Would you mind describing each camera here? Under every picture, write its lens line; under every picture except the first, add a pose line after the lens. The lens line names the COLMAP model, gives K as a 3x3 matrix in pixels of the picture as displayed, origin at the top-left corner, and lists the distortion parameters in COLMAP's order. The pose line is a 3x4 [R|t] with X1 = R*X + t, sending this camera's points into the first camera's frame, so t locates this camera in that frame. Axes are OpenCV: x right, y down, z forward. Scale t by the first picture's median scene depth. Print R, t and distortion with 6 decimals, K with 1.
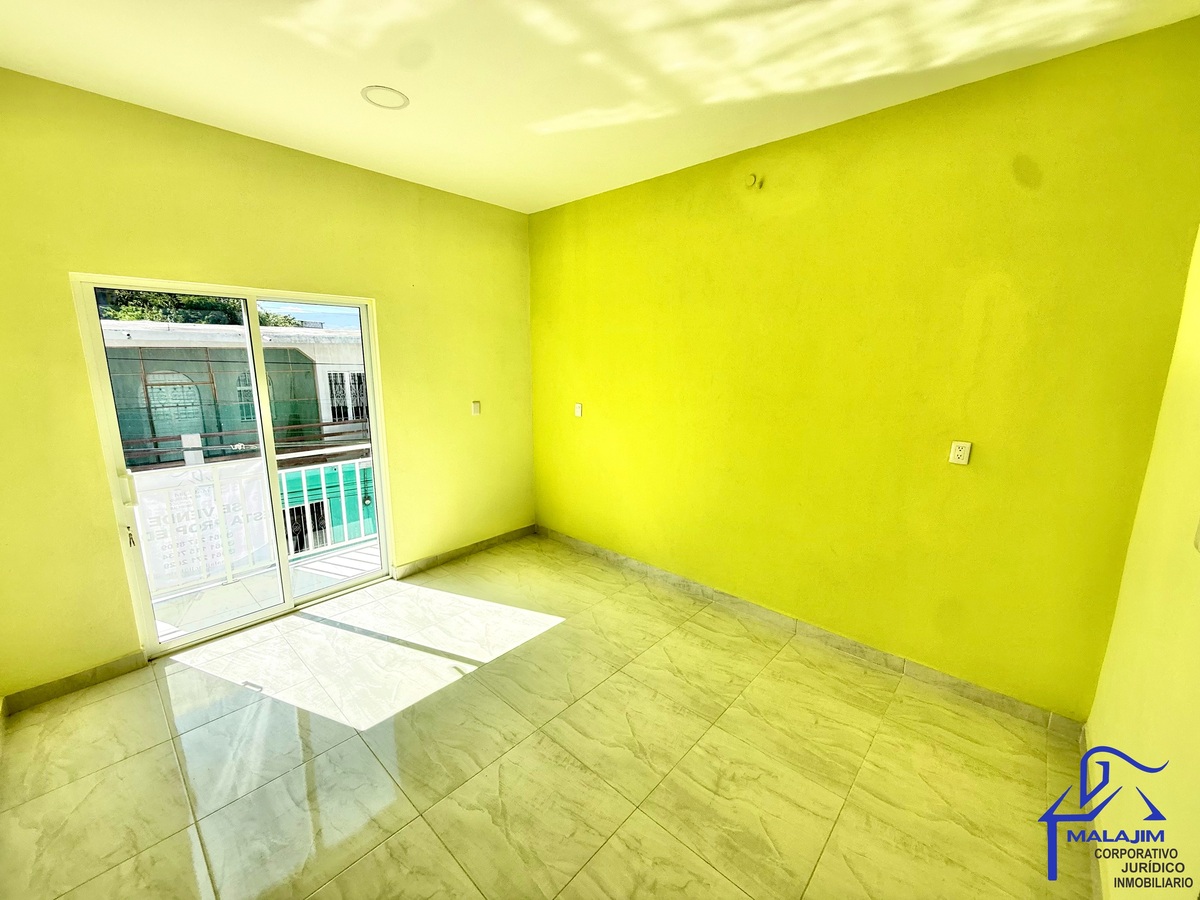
lens RADIAL K [[481.2, 0, 597.8], [0, 481.2, 453.4], [0, 0, 1]] dist [0.001027, -0.000194]
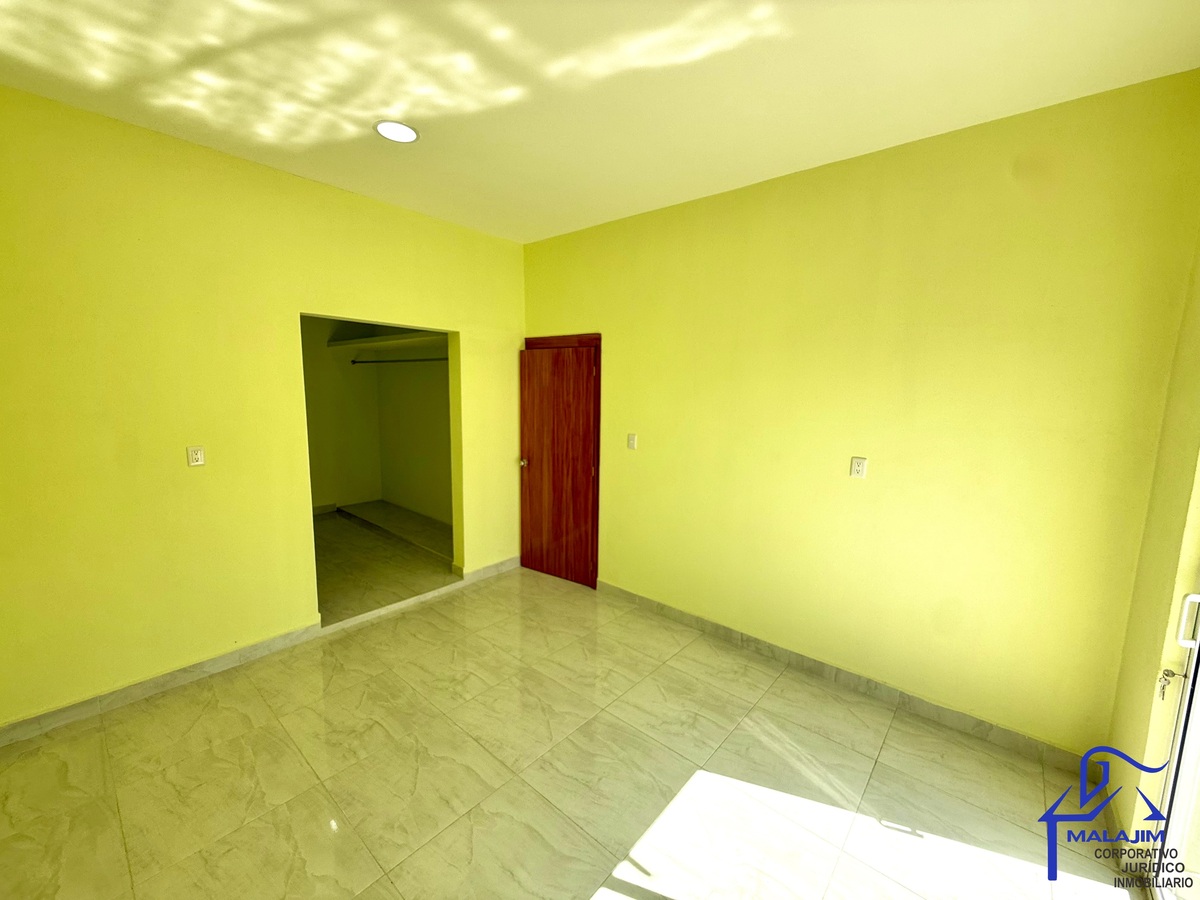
lens RADIAL K [[481.2, 0, 597.8], [0, 481.2, 453.4], [0, 0, 1]] dist [0.001027, -0.000194]
pose [[-0.999204, -0.022131, -0.033193, -0.249555], [-0.031830, 0.943831, 0.328892, -0.356131], [0.024050, 0.329687, -0.943784, 1.787900]]
